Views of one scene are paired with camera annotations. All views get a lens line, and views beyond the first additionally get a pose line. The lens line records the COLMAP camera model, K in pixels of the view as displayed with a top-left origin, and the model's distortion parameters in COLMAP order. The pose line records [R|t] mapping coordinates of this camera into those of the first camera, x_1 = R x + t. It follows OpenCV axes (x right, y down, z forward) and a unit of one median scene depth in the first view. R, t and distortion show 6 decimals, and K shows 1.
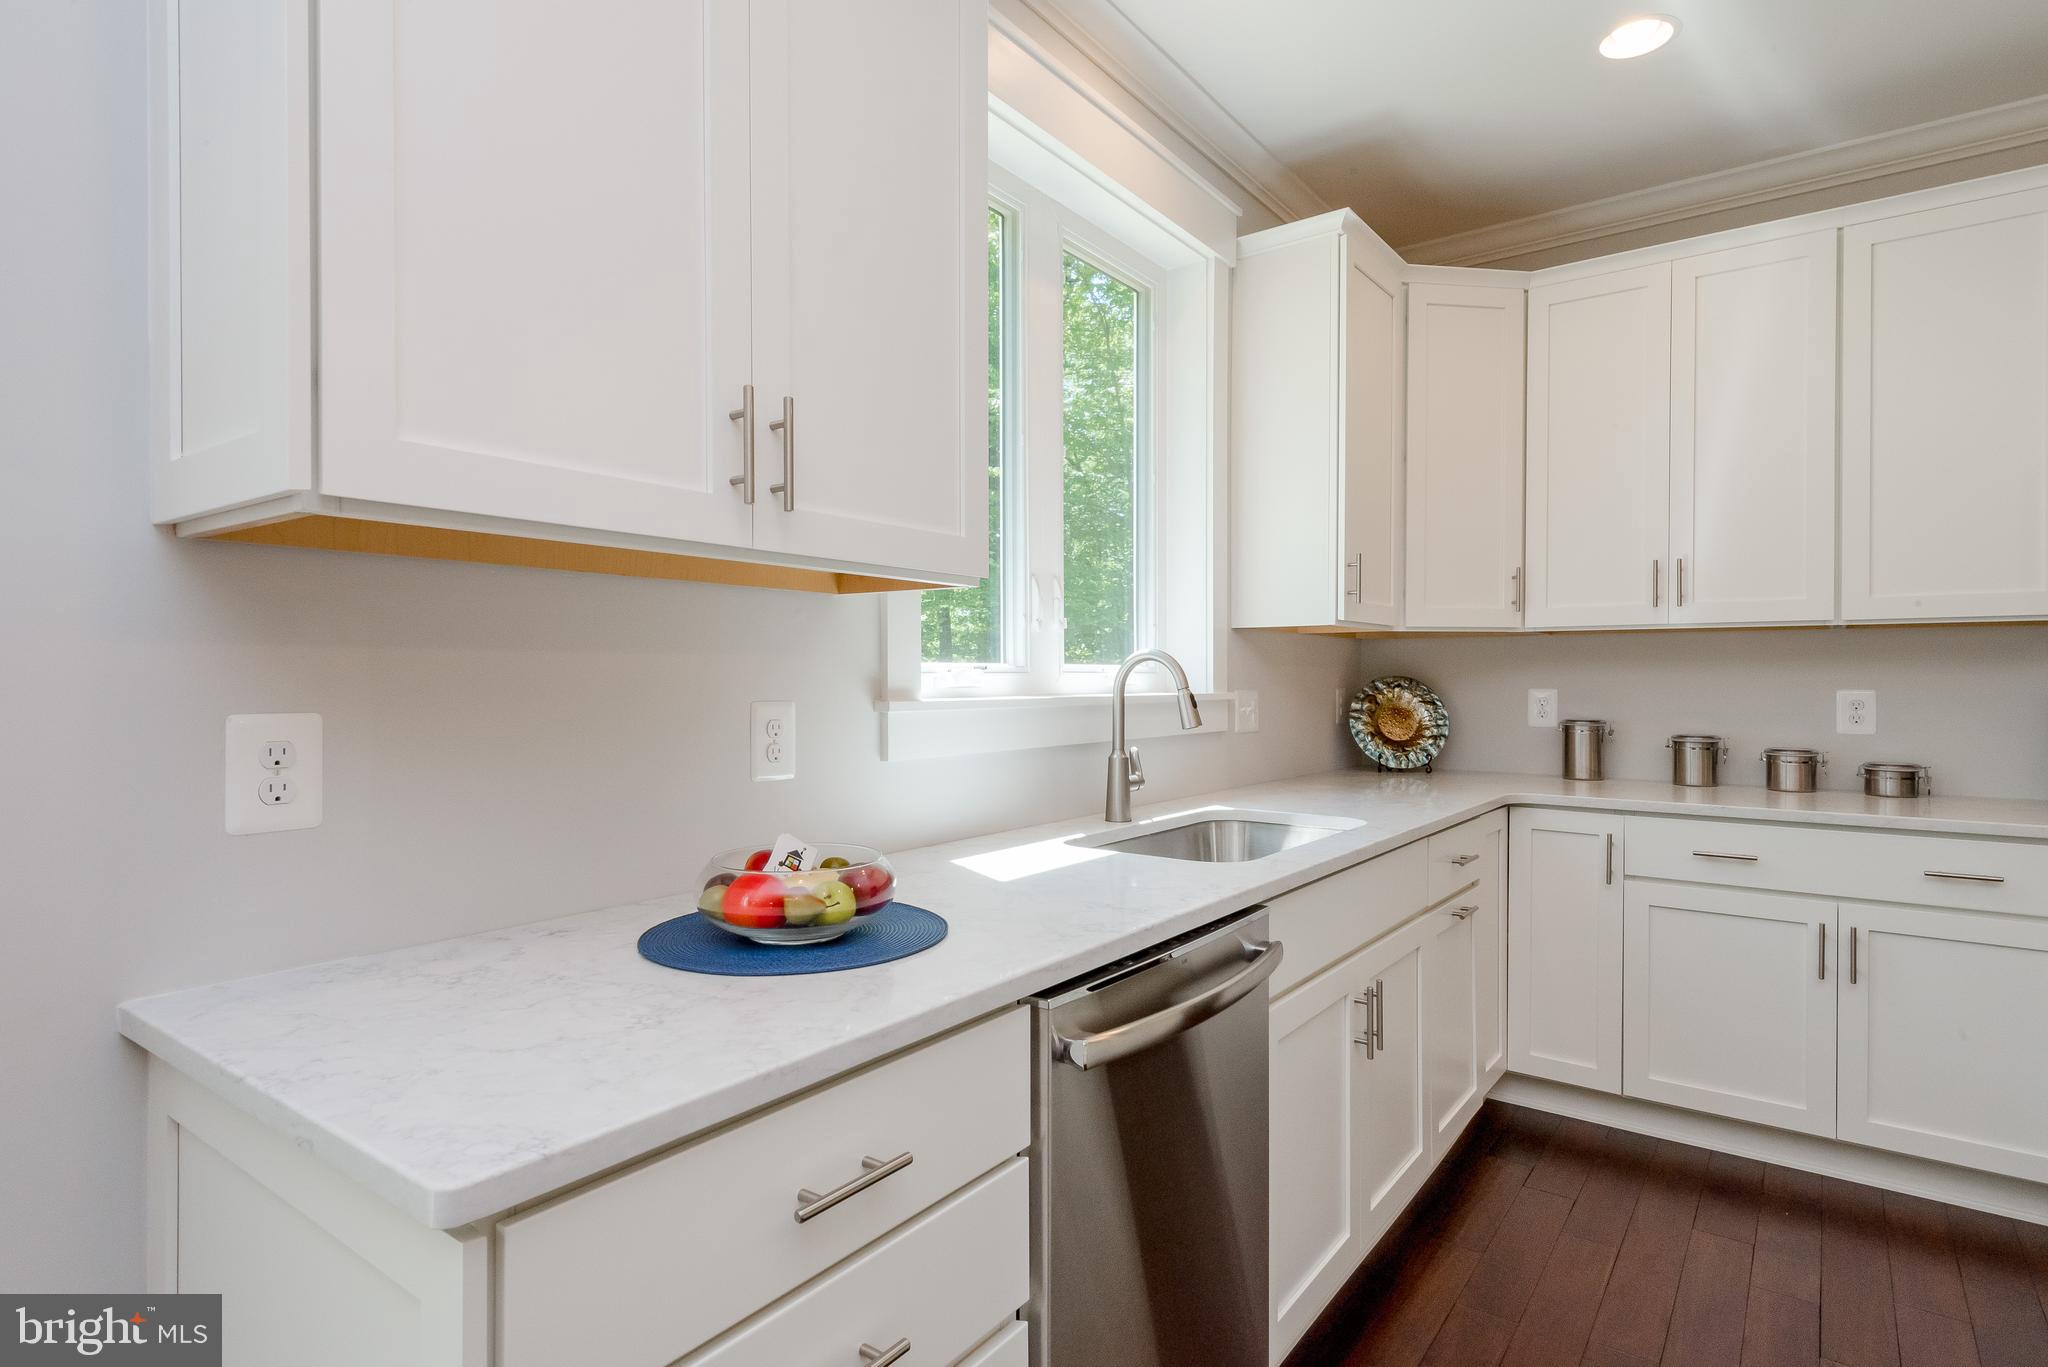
lens RADIAL K [[1079.8, 0, 1012.0], [0, 1079.8, 679.8], [0, 0, 1]] dist [0.001112, -0.001118]
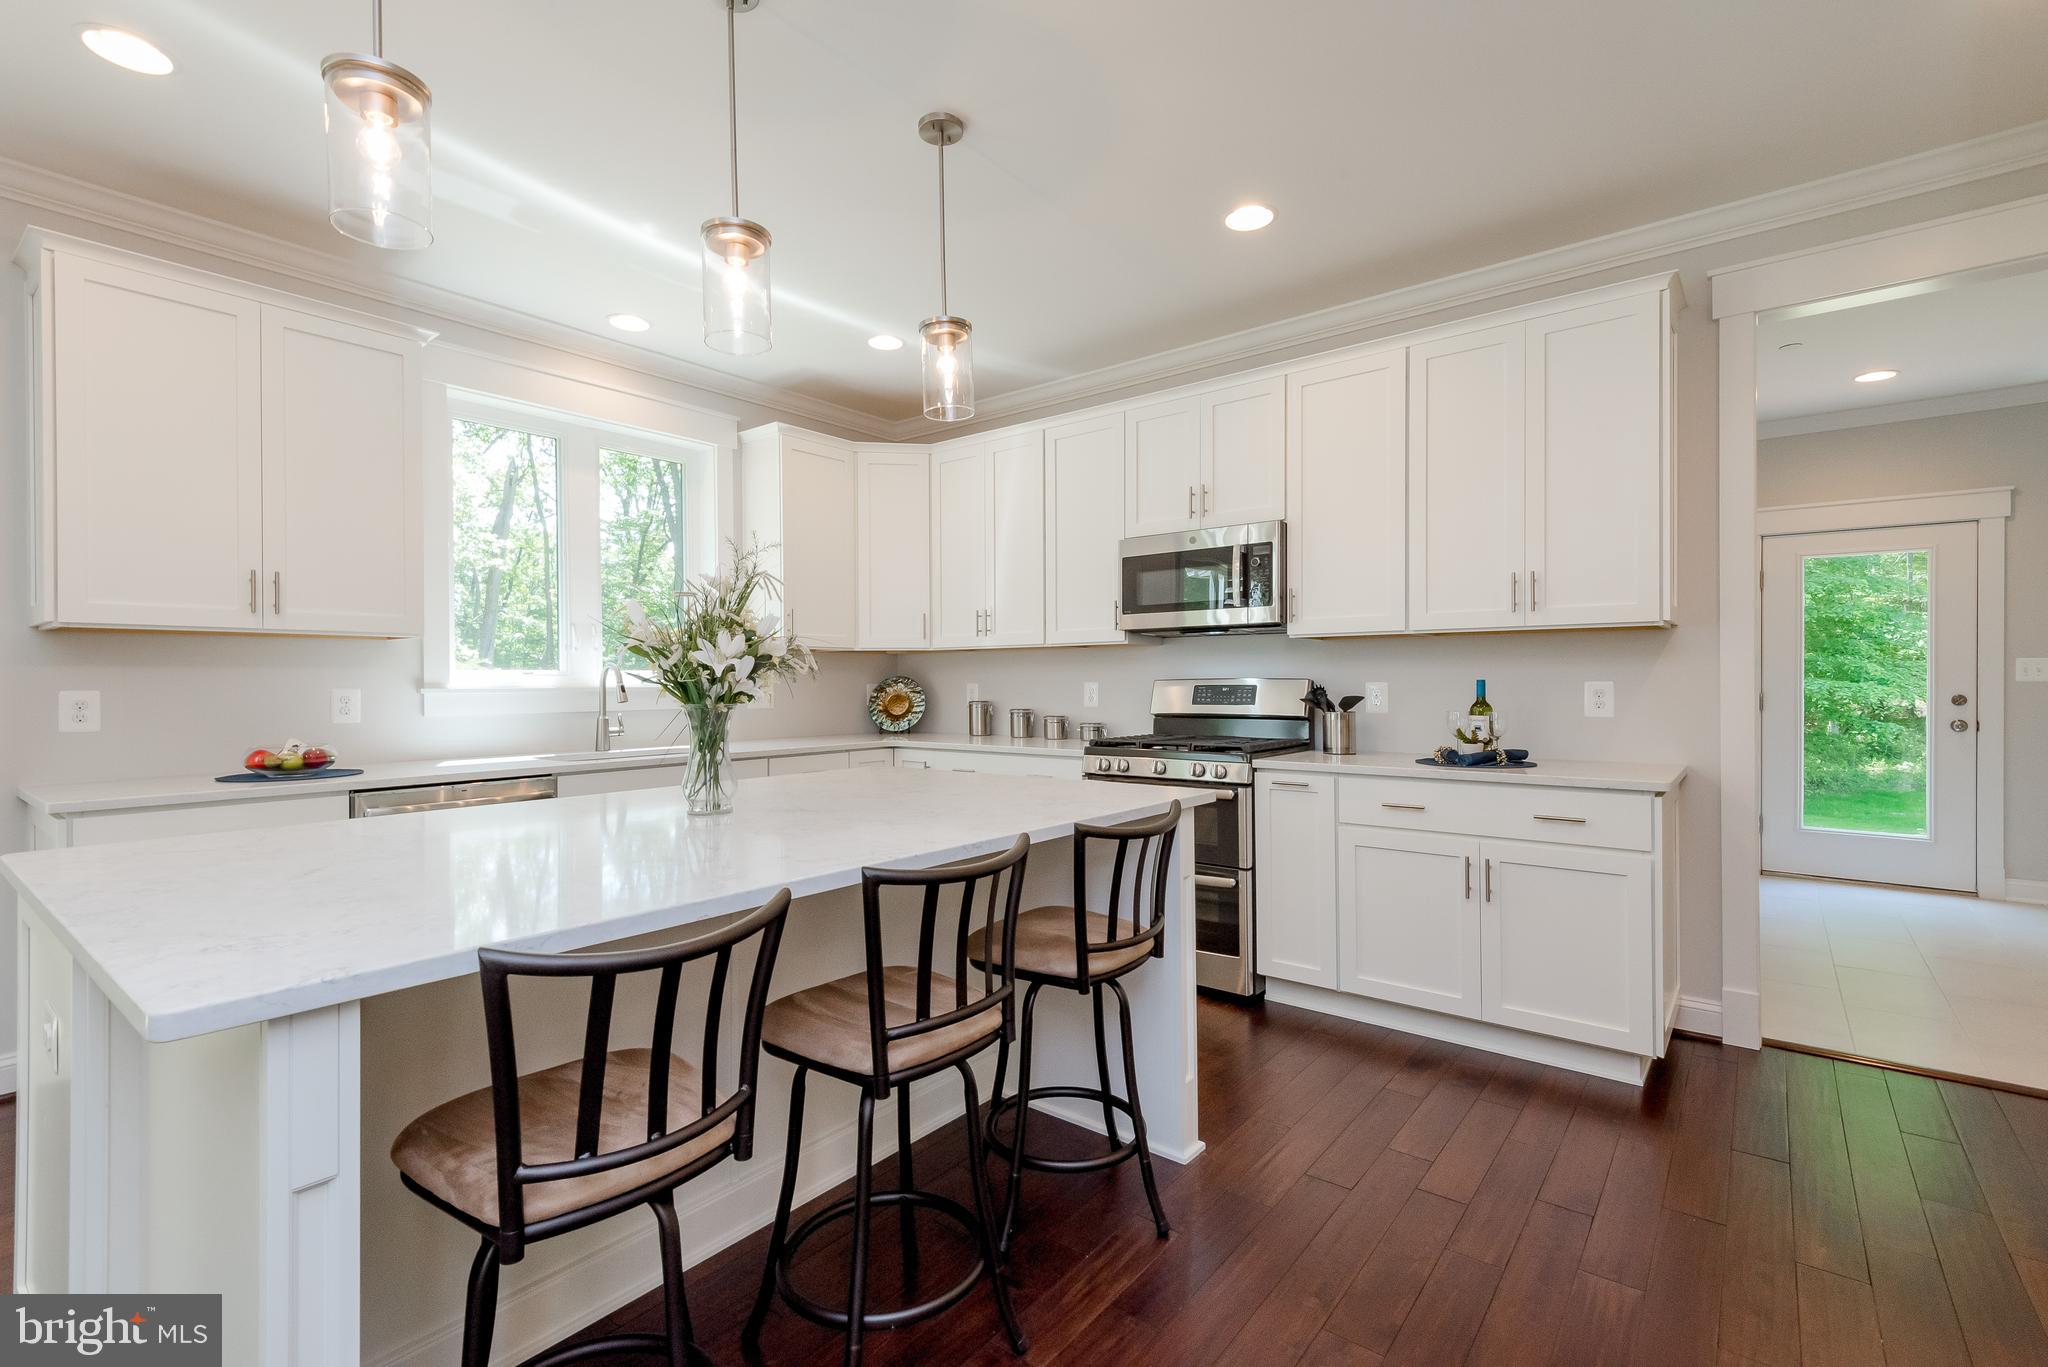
lens RADIAL K [[923.7, 0, 1024.7], [0, 923.7, 678.9], [0, 0, 1]] dist [-0.000326, -0.001001]
pose [[0.999632, -0.007129, -0.026188, 0.706229], [0.006975, 0.999958, -0.005967, 0.012520], [0.026229, 0.005783, 0.999639, -0.515078]]
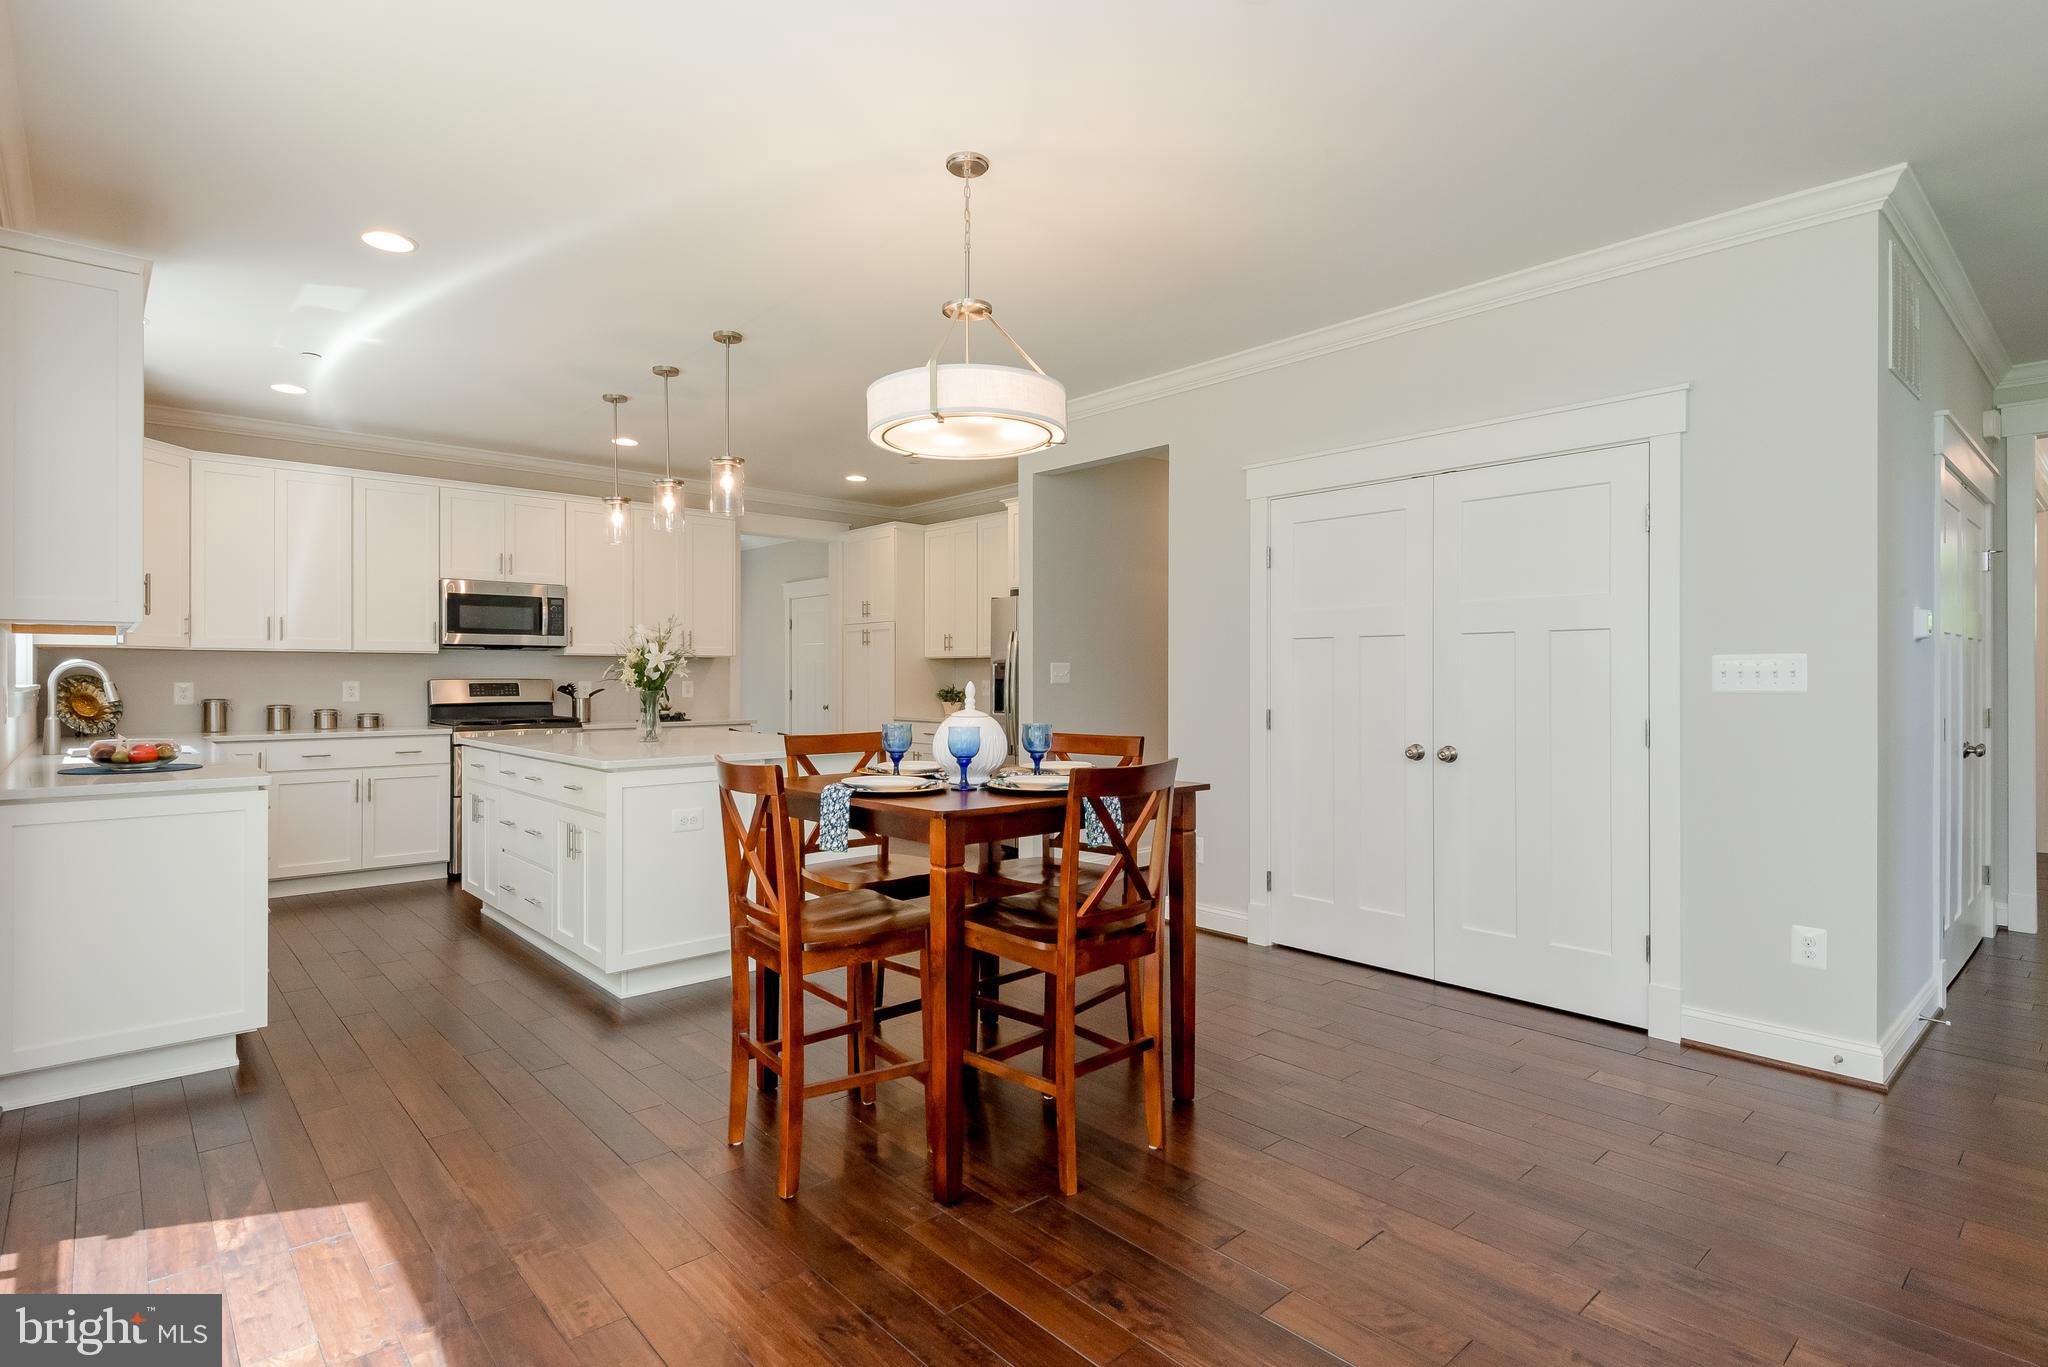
lens RADIAL K [[1045.2, 0, 1018.8], [0, 1045.2, 679.1], [0, 0, 1]] dist [-0.005171, -0.000700]
pose [[0.193190, -0.002454, 0.981158, -1.021101], [0.007048, 0.999975, 0.001114, 0.012265], [-0.981136, 0.006700, 0.193203, -0.728727]]
